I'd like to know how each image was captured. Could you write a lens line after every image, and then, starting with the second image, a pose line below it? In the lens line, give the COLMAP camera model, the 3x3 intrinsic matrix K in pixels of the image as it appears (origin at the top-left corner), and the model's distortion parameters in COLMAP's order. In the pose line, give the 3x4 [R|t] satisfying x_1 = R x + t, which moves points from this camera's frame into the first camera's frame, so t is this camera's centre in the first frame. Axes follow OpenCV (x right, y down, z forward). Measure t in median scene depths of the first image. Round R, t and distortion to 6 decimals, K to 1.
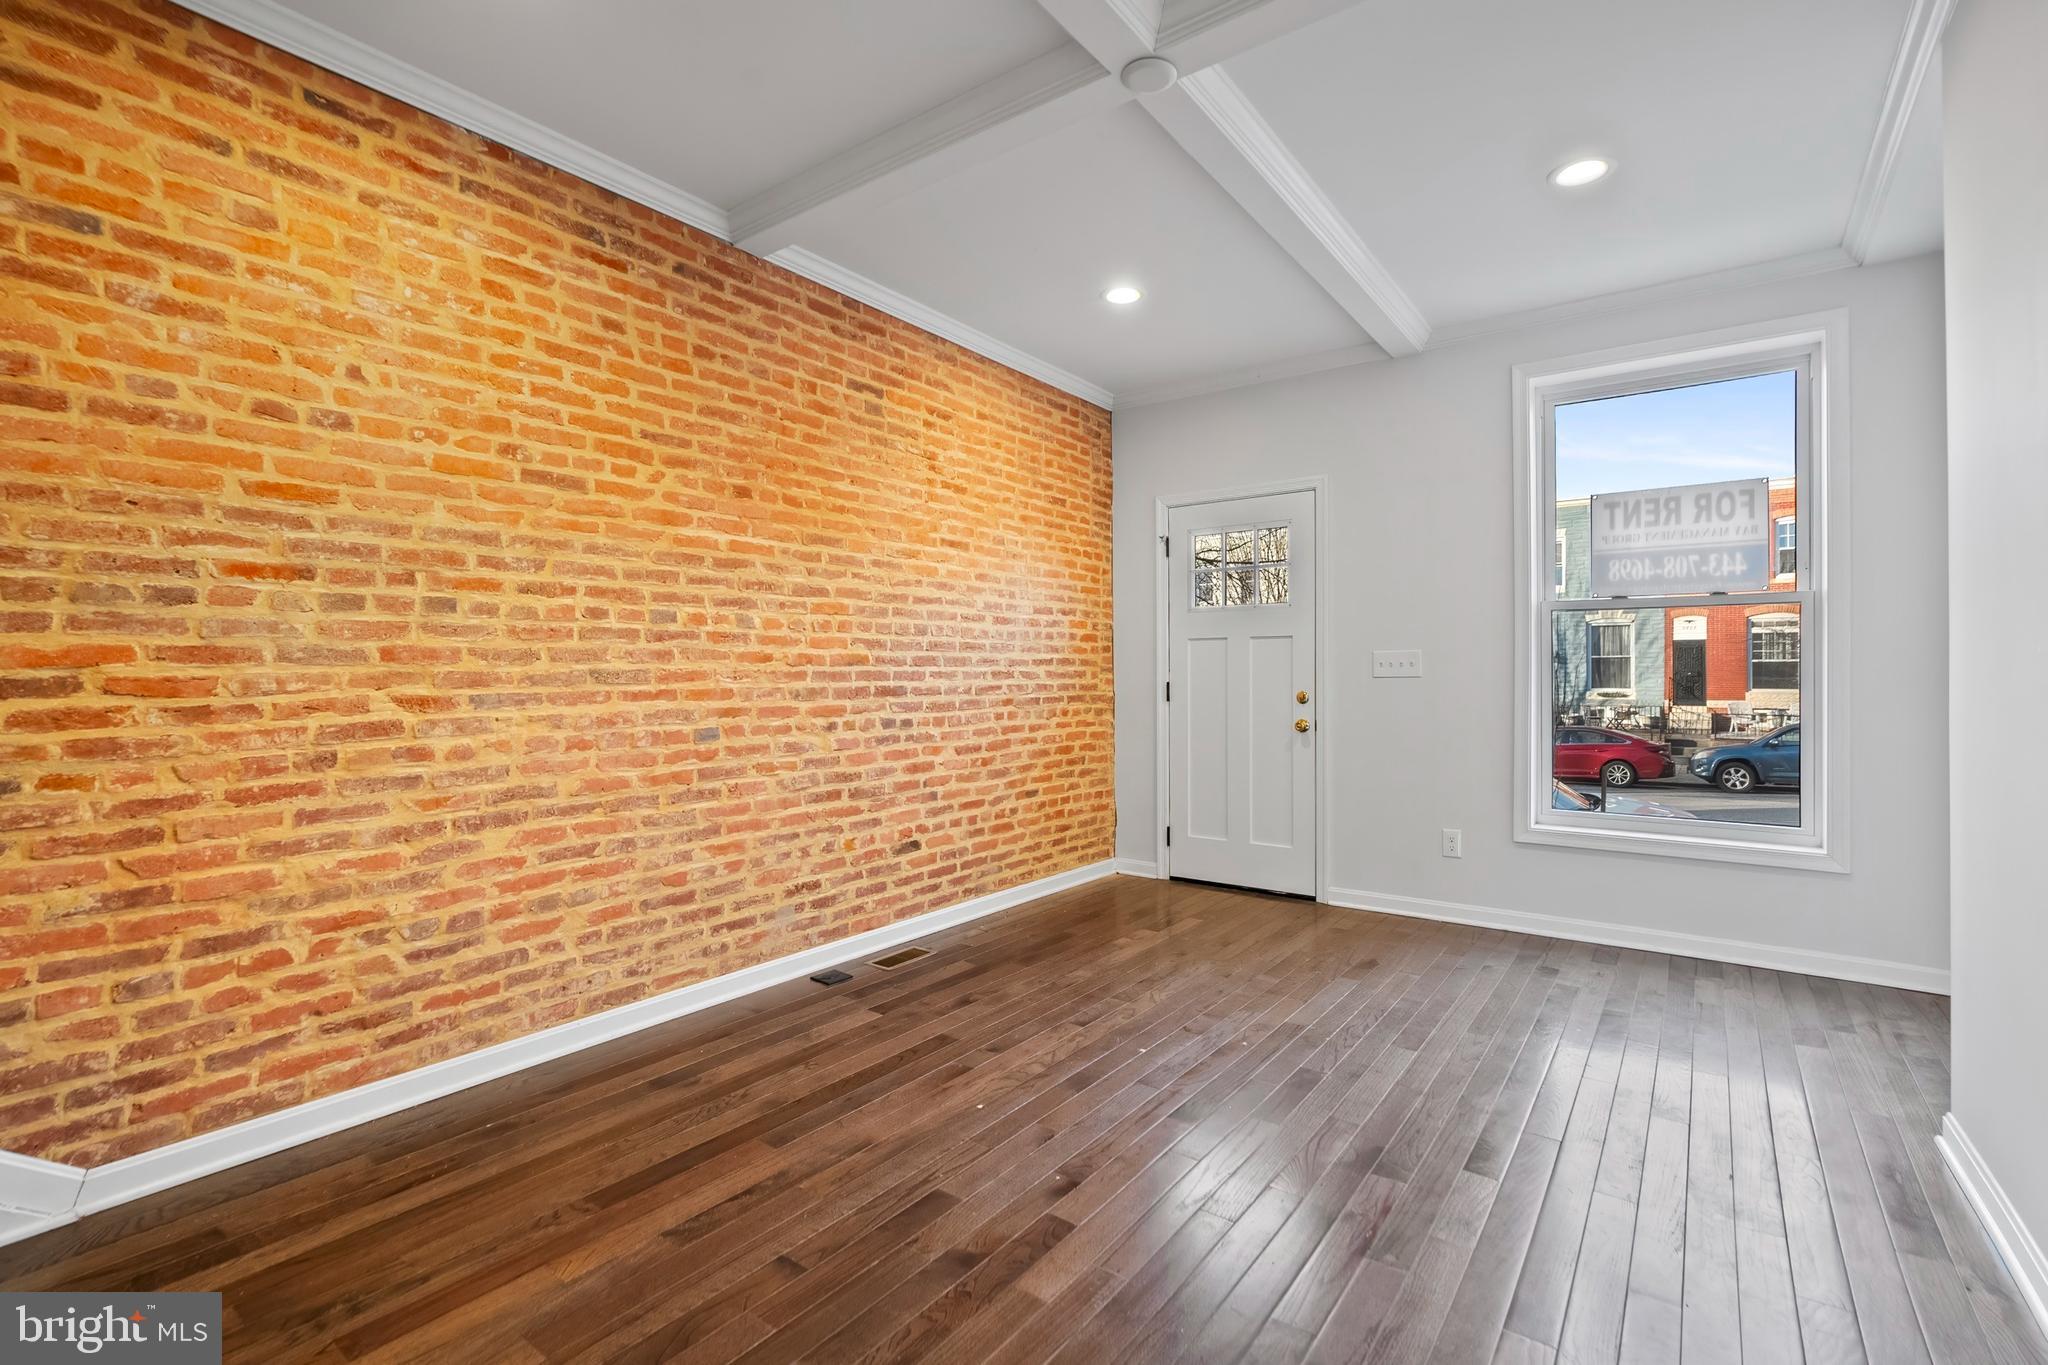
lens RADIAL K [[934.1, 0, 1012.3], [0, 934.1, 669.3], [0, 0, 1]] dist [-0.005699, 0.001856]
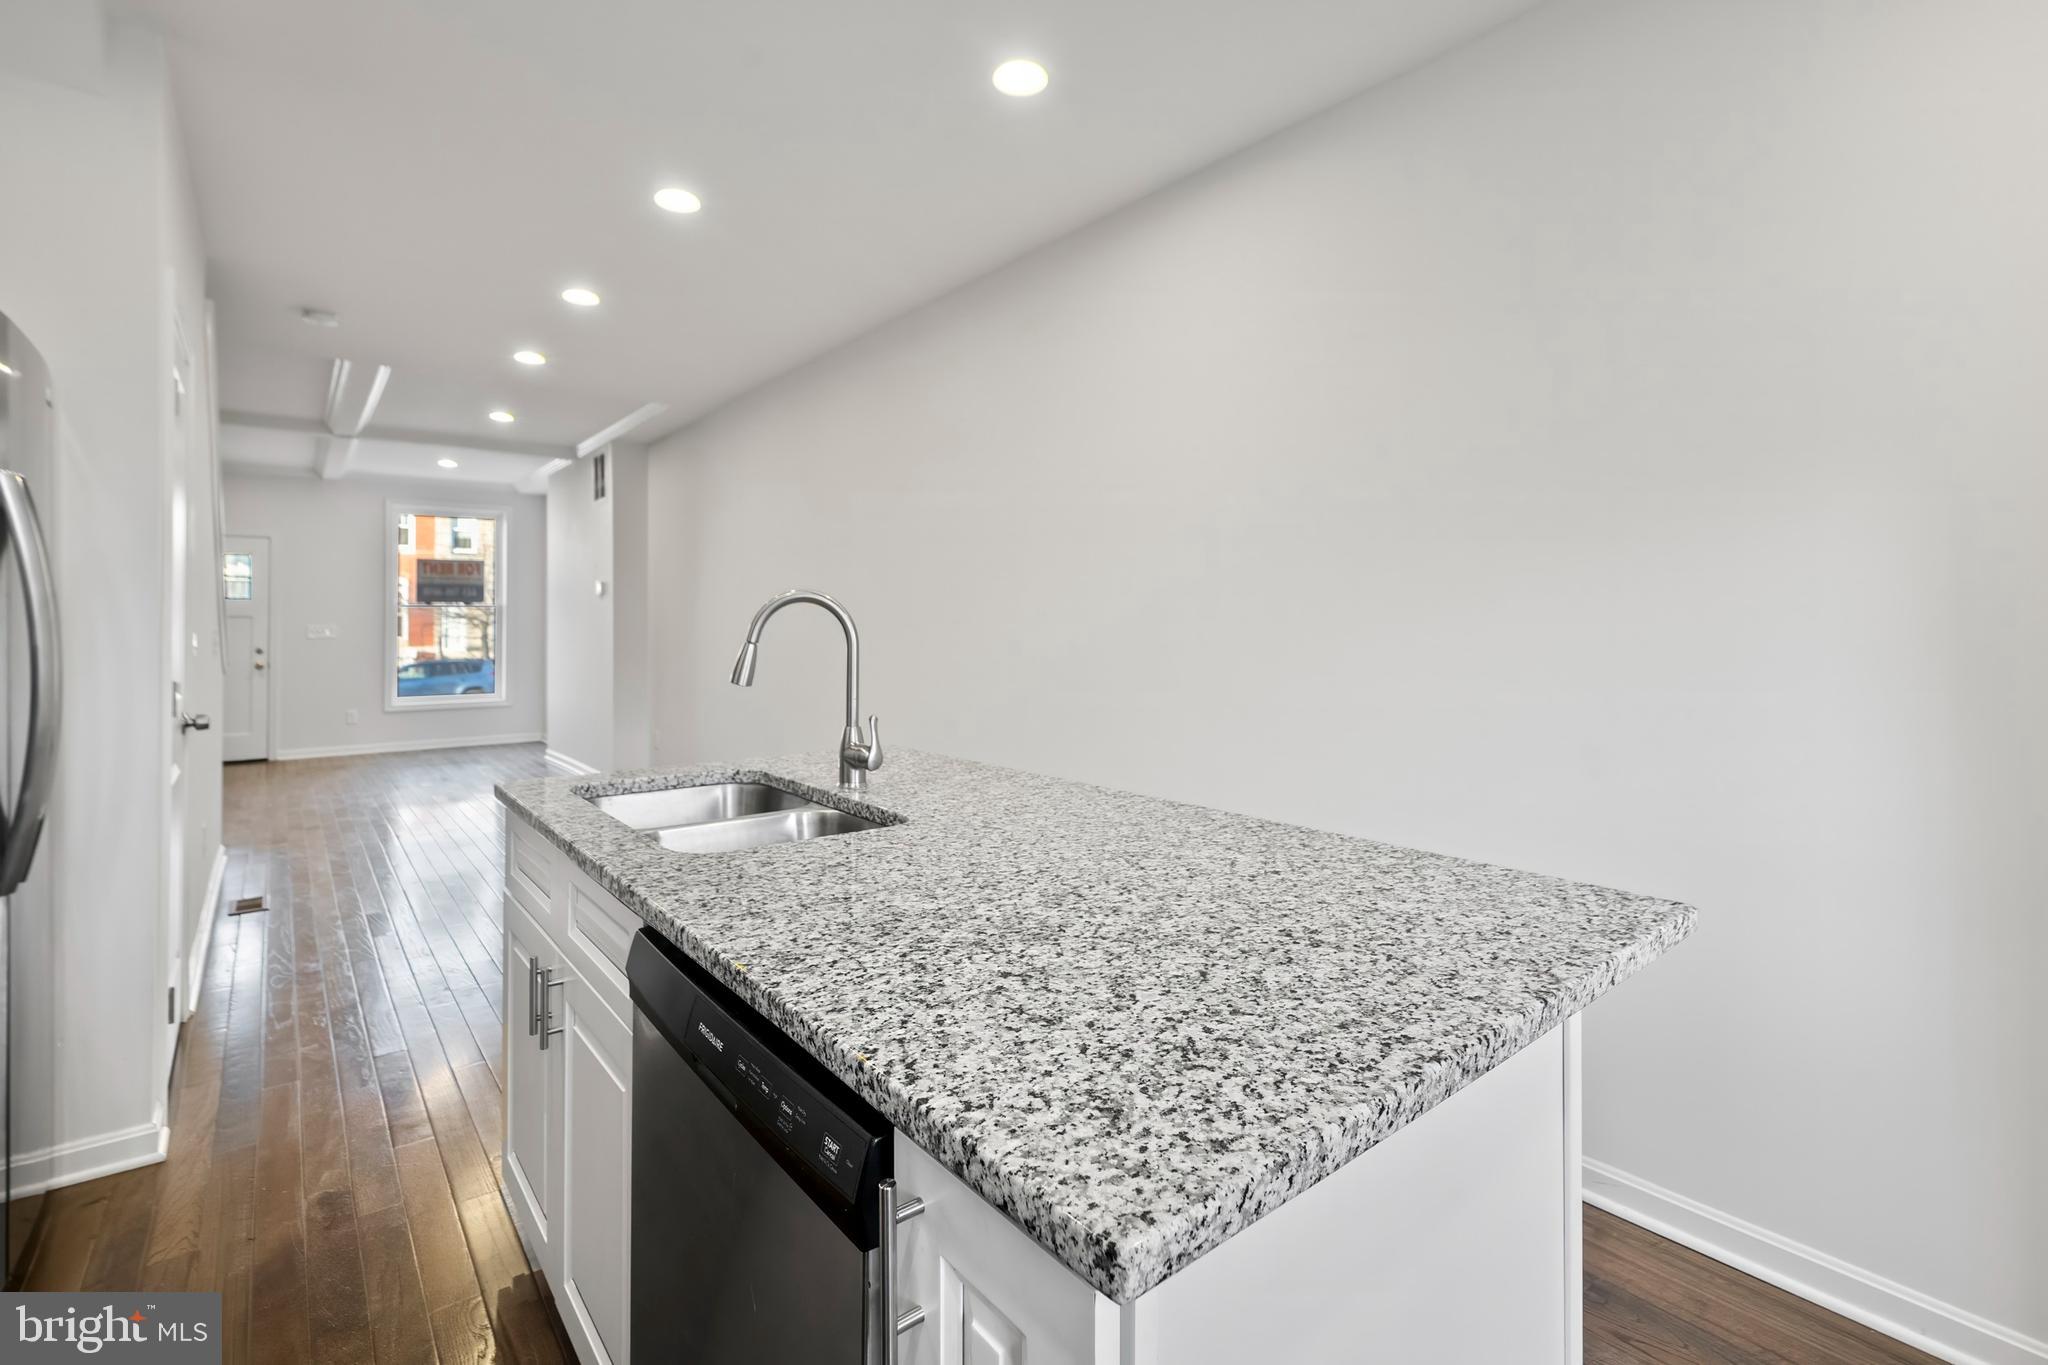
lens RADIAL K [[934.1, 0, 1025.1], [0, 934.1, 608.3], [0, 0, 1]] dist [-0.005699, 0.001856]
pose [[0.256141, 0.011363, 0.966573, -1.893159], [-0.002592, 0.999935, -0.011068, -0.064782], [-0.966636, 0.000330, 0.256154, -1.620412]]
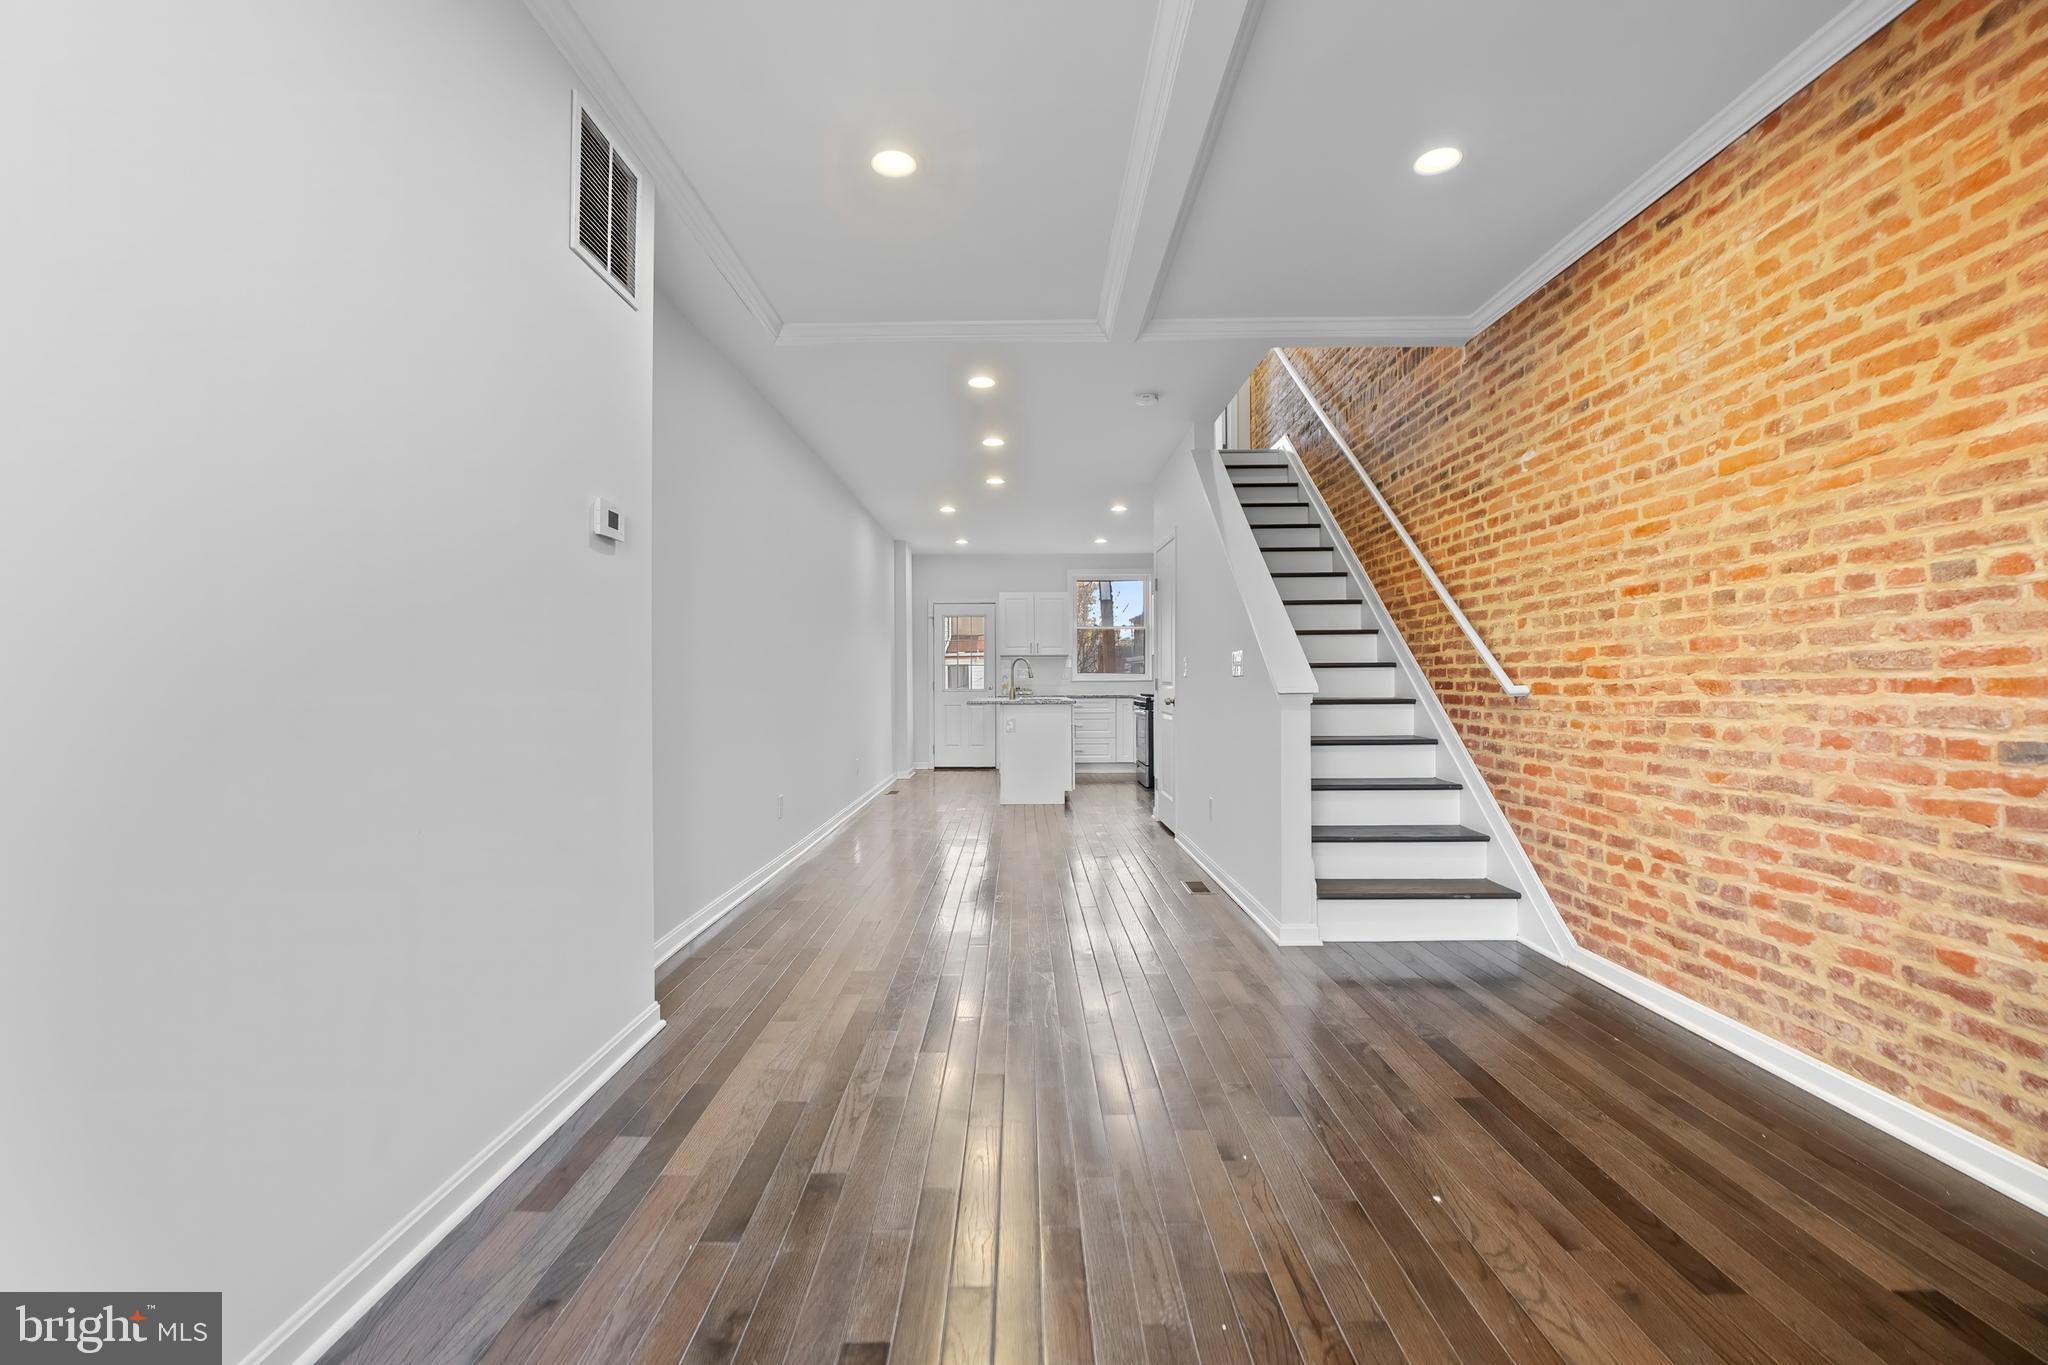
lens RADIAL K [[934.1, 0, 1021.9], [0, 934.1, 686.3], [0, 0, 1]] dist [-0.005699, 0.001856]
pose [[-0.801193, 0.010453, -0.598315, 0.659698], [0.010110, 0.999941, 0.003931, 0.021141], [0.598321, -0.002899, -0.801251, 1.302895]]
